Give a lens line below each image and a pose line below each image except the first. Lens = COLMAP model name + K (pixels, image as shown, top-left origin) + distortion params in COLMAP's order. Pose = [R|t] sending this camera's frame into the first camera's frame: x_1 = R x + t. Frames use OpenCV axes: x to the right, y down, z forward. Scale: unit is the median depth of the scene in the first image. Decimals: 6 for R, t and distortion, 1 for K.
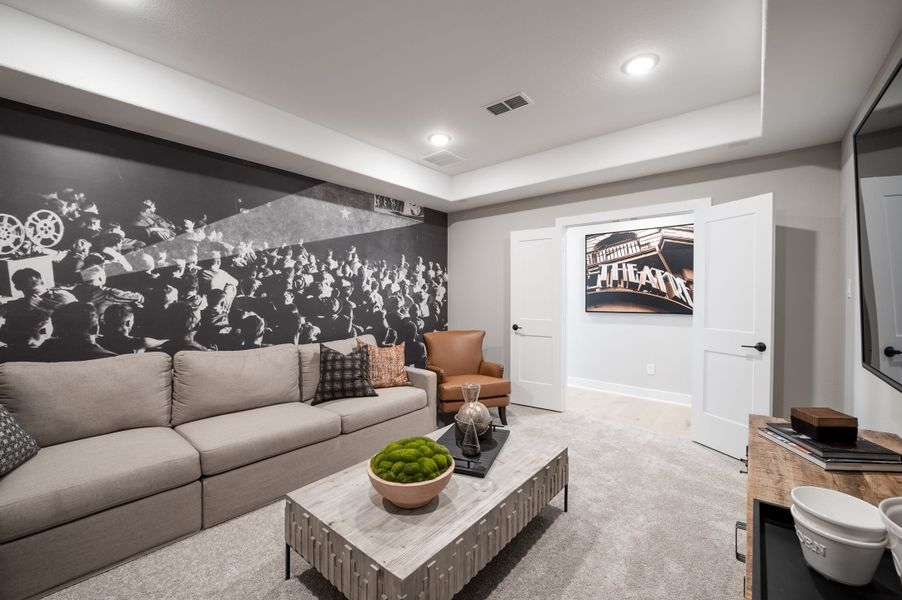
lens RADIAL K [[360.7, 0, 448.1], [0, 360.7, 295.0], [0, 0, 1]] dist [-0.003469, -0.000243]
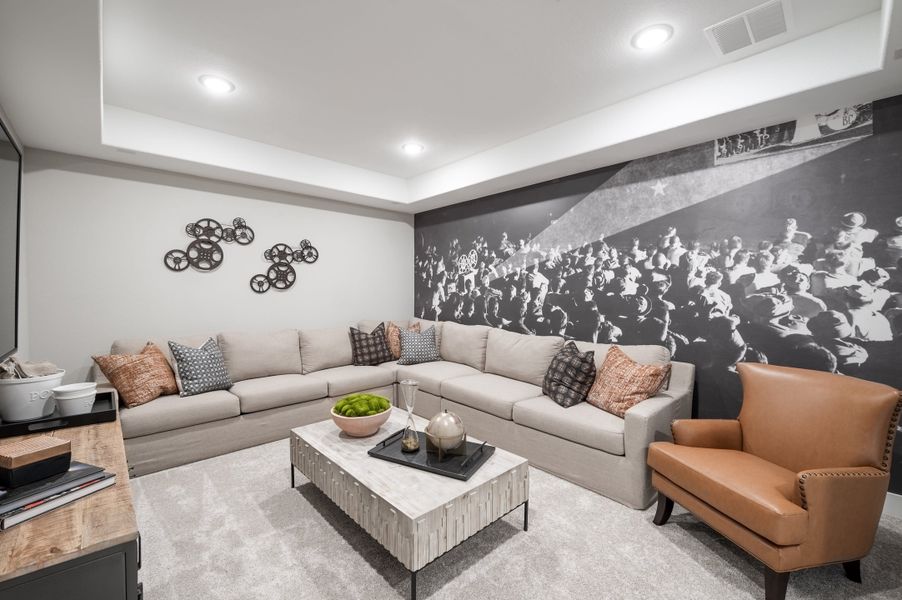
lens RADIAL K [[360.7, 0, 447.6], [0, 360.7, 296.5], [0, 0, 1]] dist [-0.003469, -0.000243]
pose [[-0.098036, 0.012933, -0.995099, 0.590260], [-0.004187, 0.999901, 0.013408, 0.000593], [0.995174, 0.005481, -0.097972, 0.676975]]
